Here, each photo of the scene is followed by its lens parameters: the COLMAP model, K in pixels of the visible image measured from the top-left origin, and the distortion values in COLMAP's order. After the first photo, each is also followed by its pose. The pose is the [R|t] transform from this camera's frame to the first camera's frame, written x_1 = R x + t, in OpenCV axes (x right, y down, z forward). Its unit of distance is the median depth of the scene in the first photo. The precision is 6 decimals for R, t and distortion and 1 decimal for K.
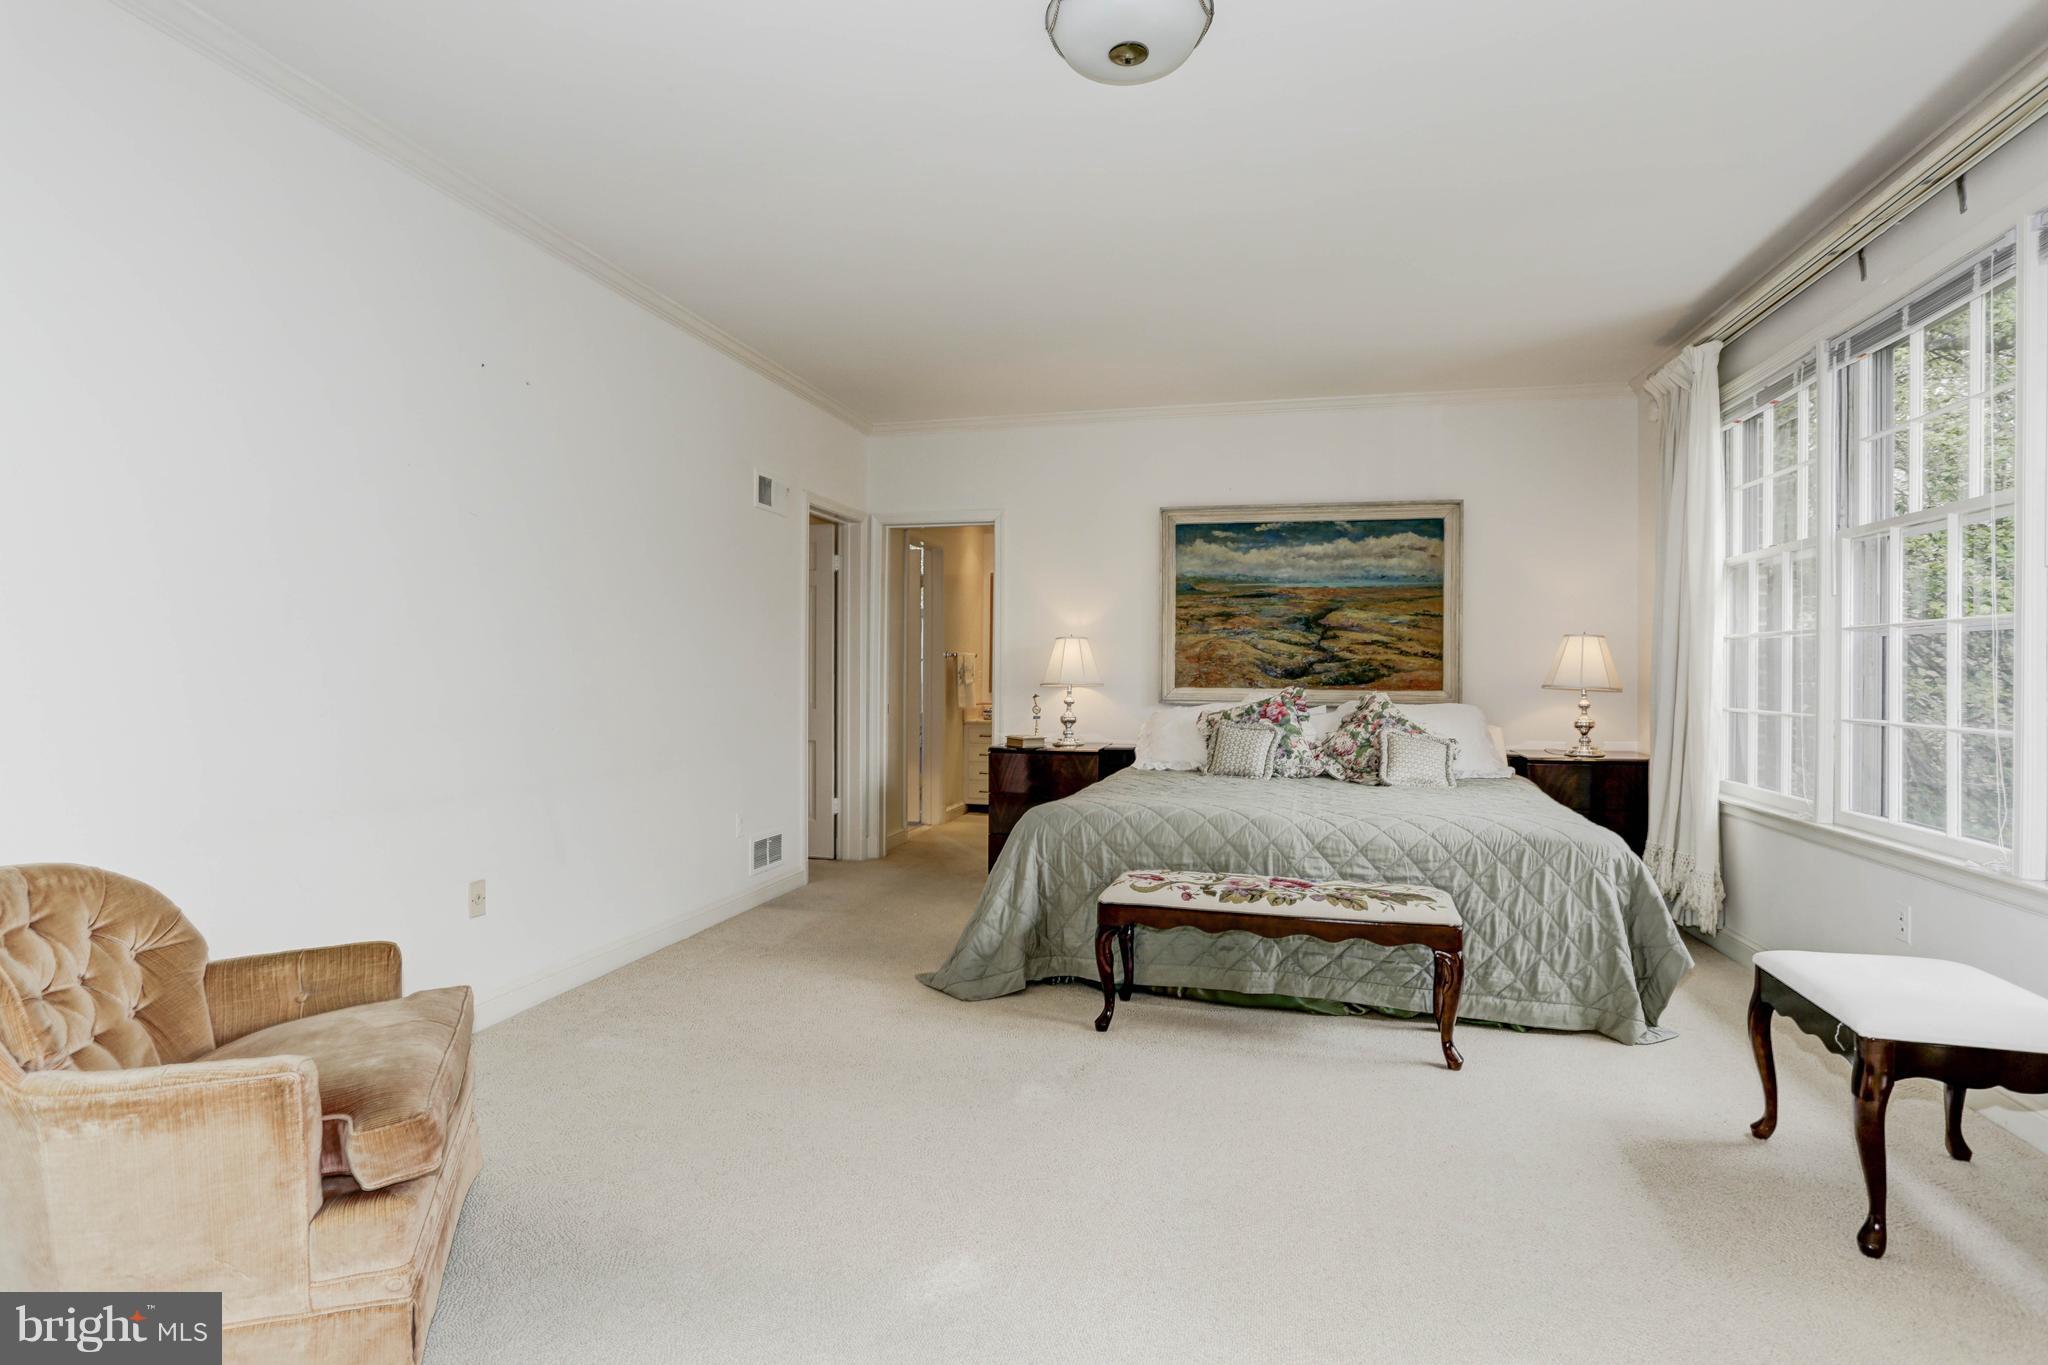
lens RADIAL K [[1022.7, 0, 963.0], [0, 1022.7, 673.6], [0, 0, 1]] dist [-0.057172, 0.028336]
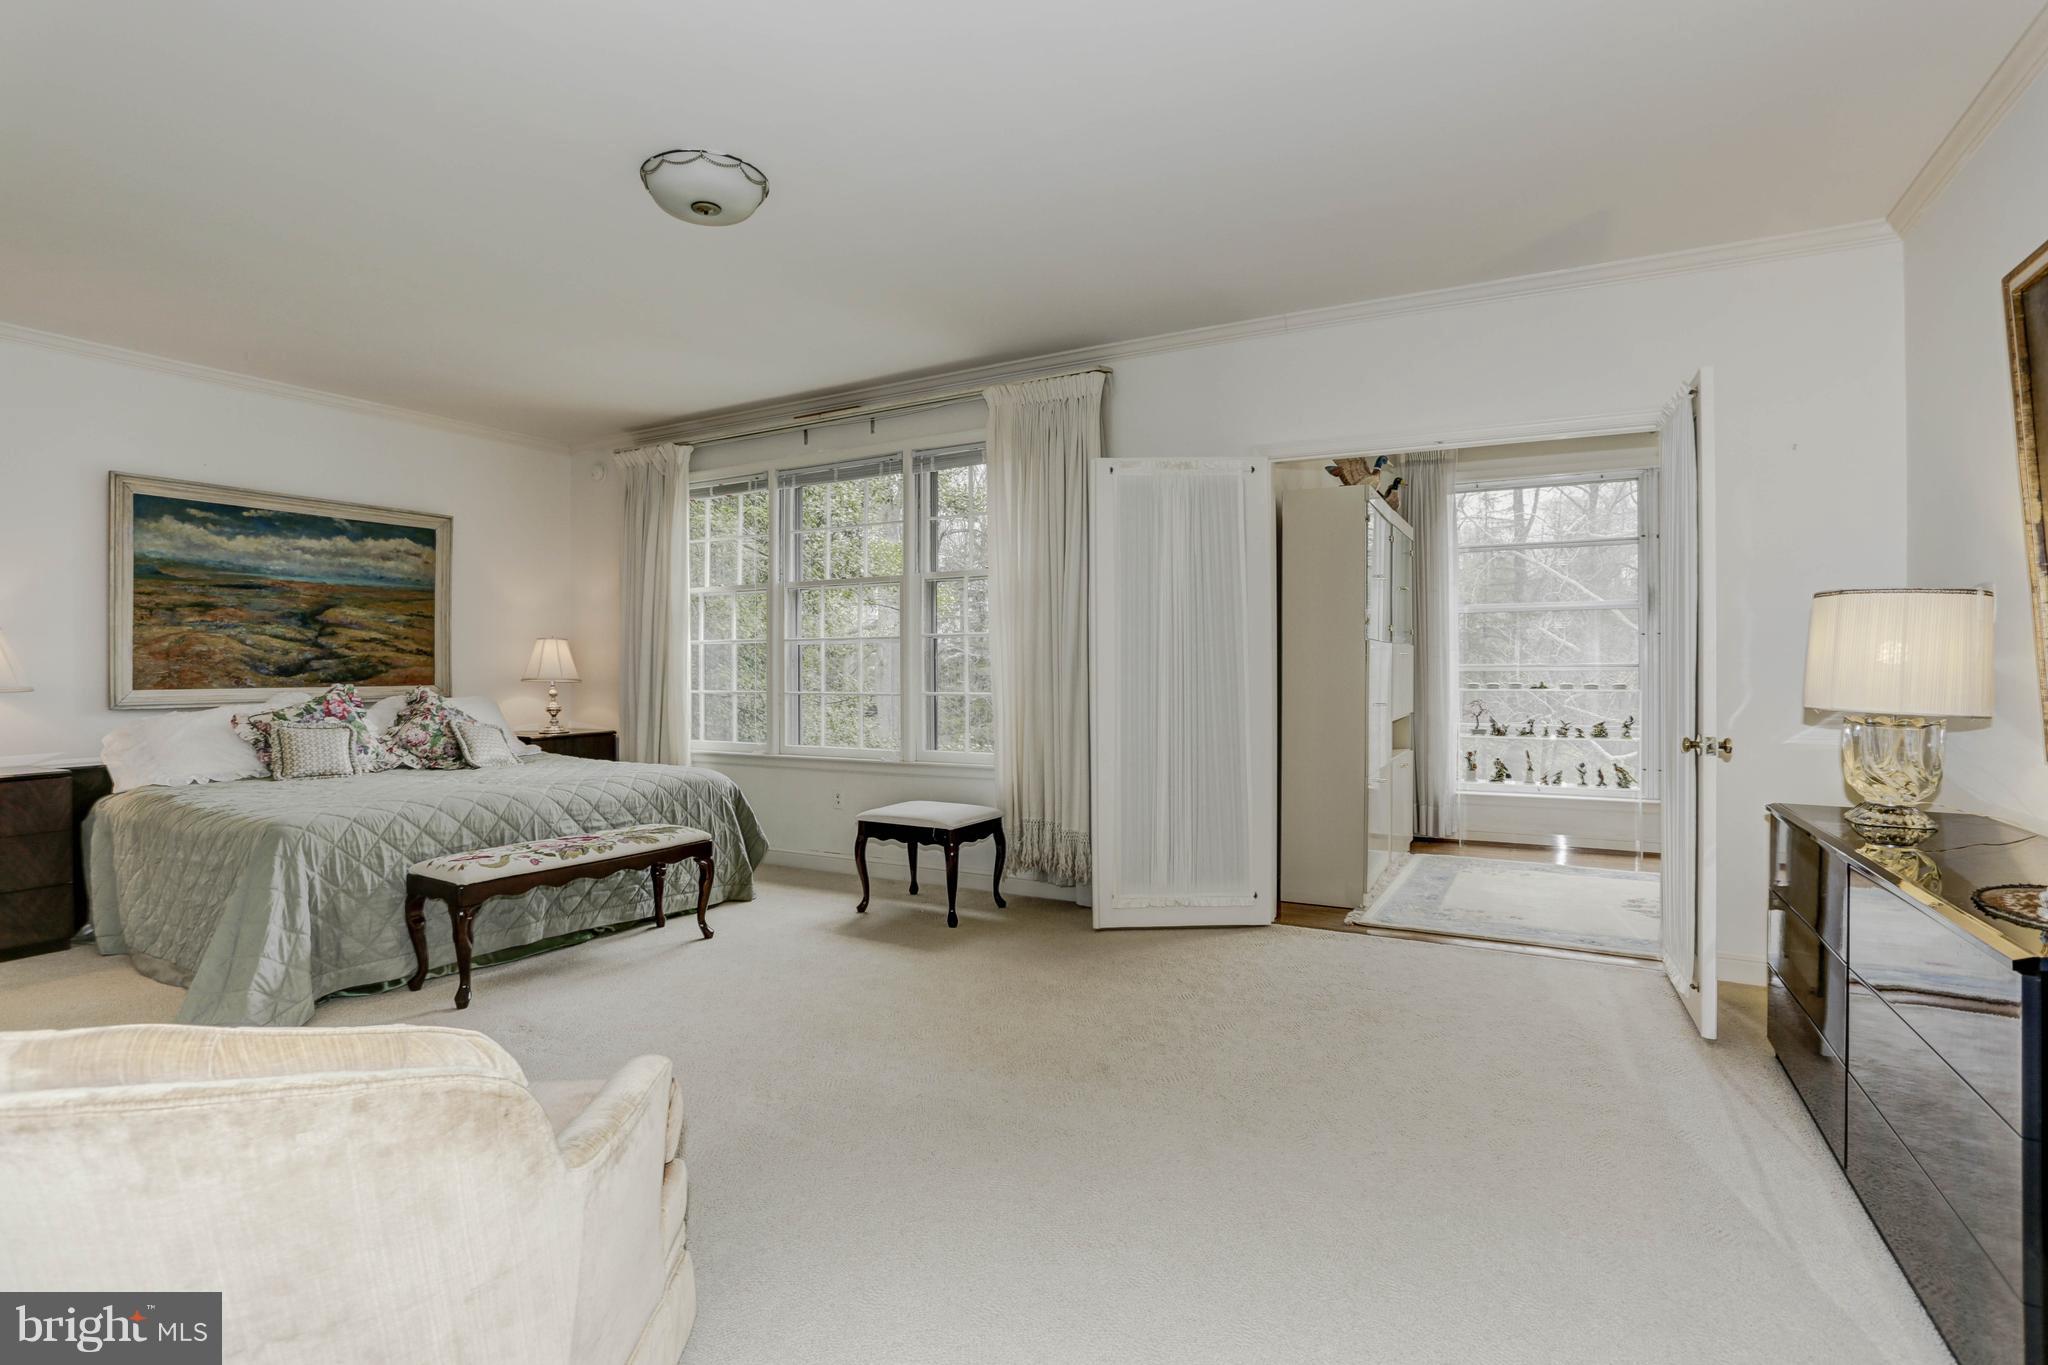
lens RADIAL K [[1022.7, 0, 1026.7], [0, 1022.7, 678.2], [0, 0, 1]] dist [-0.057172, 0.028336]
pose [[0.232785, -0.016032, 0.972396, -0.629234], [0.008777, 0.999858, 0.014384, -0.001090], [-0.972489, 0.005186, 0.232893, 0.155821]]
